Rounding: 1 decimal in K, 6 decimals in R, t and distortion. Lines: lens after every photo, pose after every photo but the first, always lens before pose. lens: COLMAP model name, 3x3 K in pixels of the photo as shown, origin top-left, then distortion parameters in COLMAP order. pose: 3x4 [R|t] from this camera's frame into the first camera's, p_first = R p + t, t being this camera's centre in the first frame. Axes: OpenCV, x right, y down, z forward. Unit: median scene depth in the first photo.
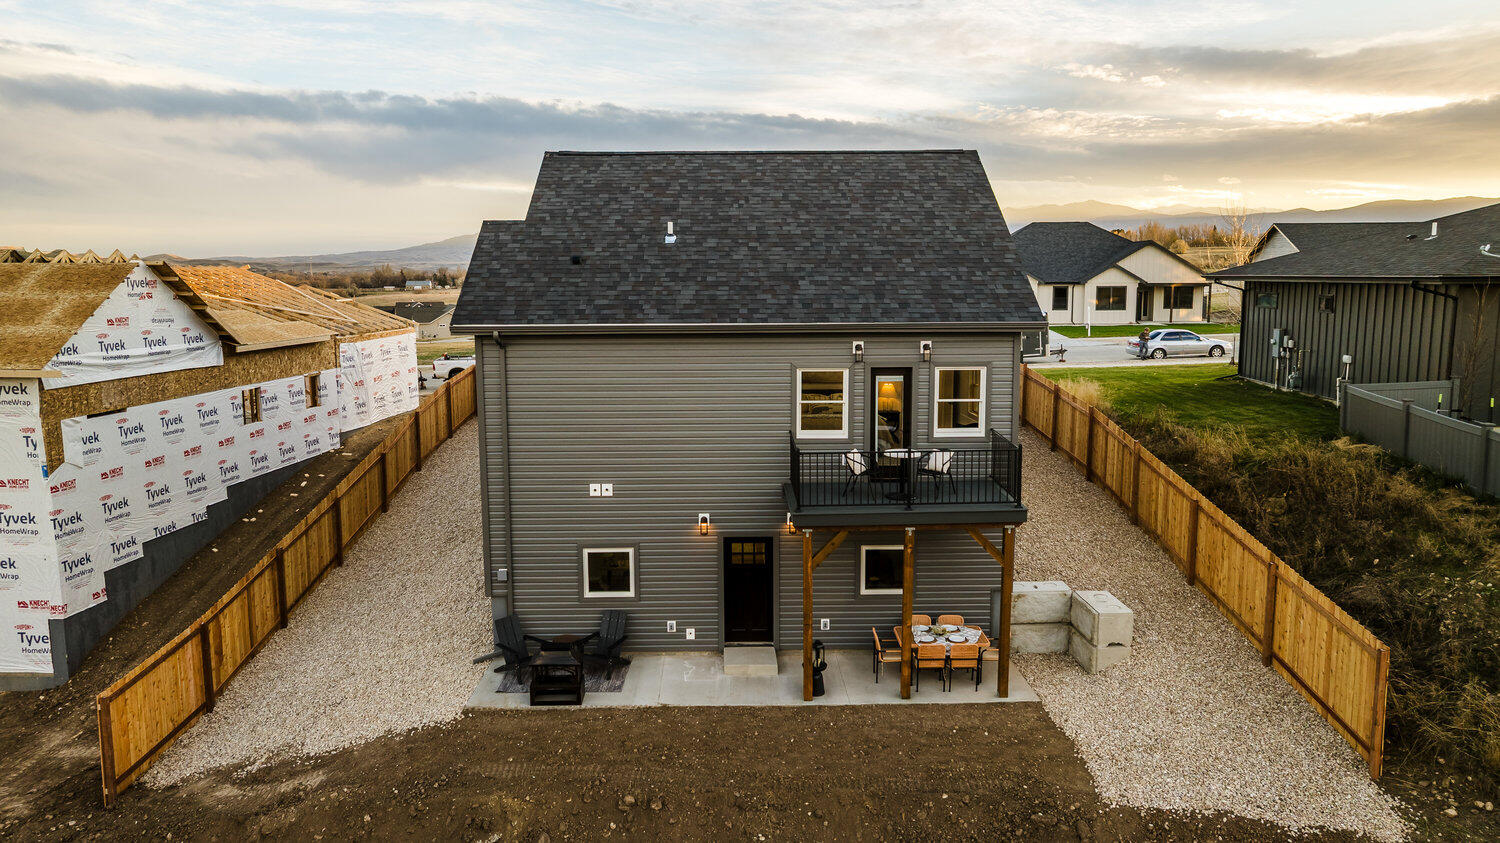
lens RADIAL K [[1063.4, 0, 750.0], [0, 1063.4, 421.5], [0, 0, 1]] dist [-0.048055, 0.060613]
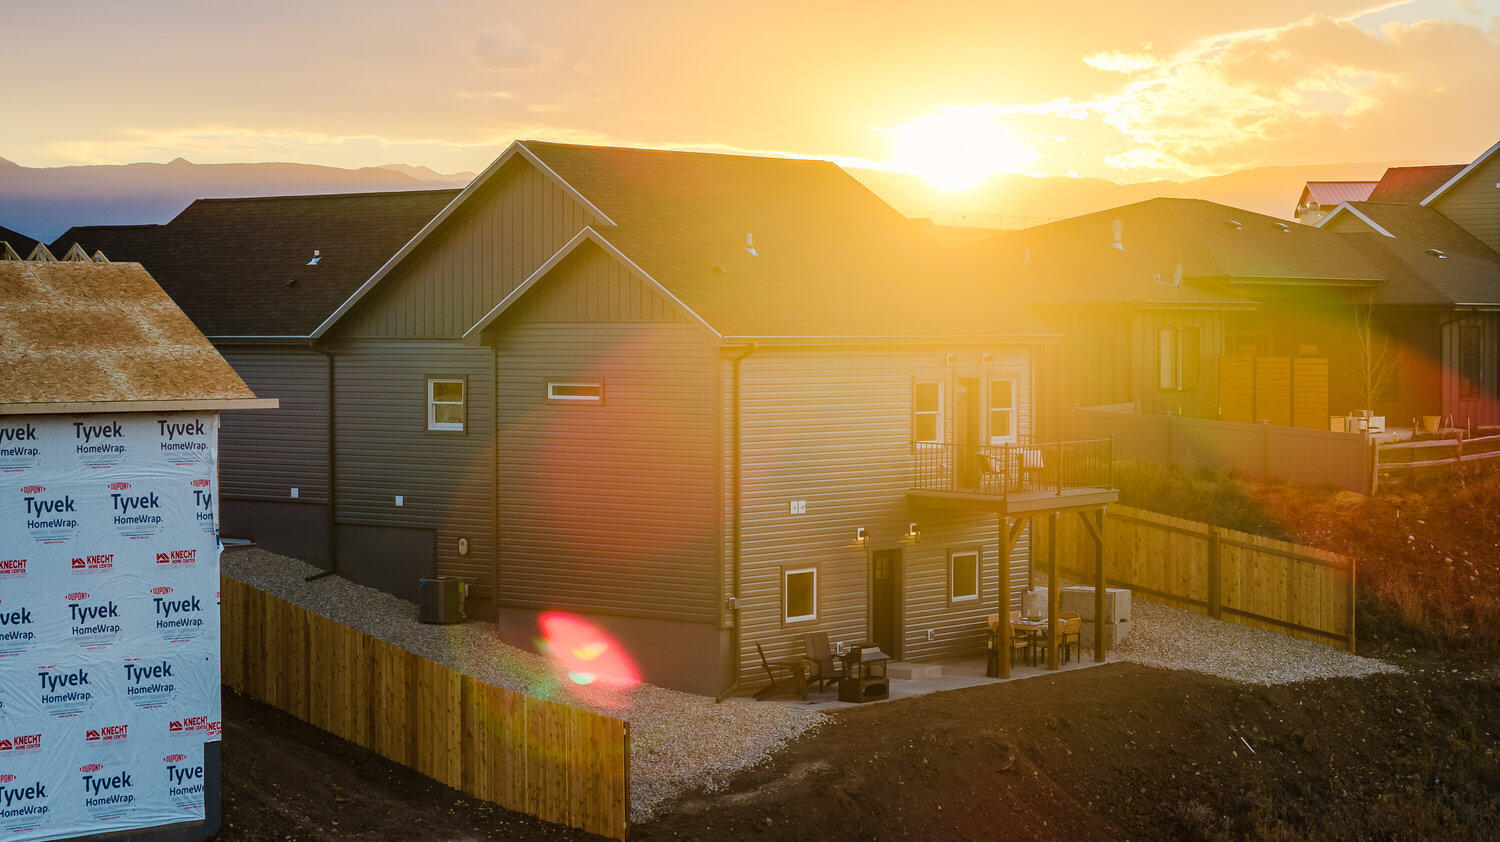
lens RADIAL K [[2921.9, 0, 749.9], [0, 2921.9, 453.1], [0, 0, 1]] dist [-0.372865, 4.115428]
pose [[0.642296, -0.028673, 0.765920, -2.007704], [0.103827, 0.993344, -0.049882, 0.130476], [-0.759392, 0.111562, 0.640998, -0.617371]]
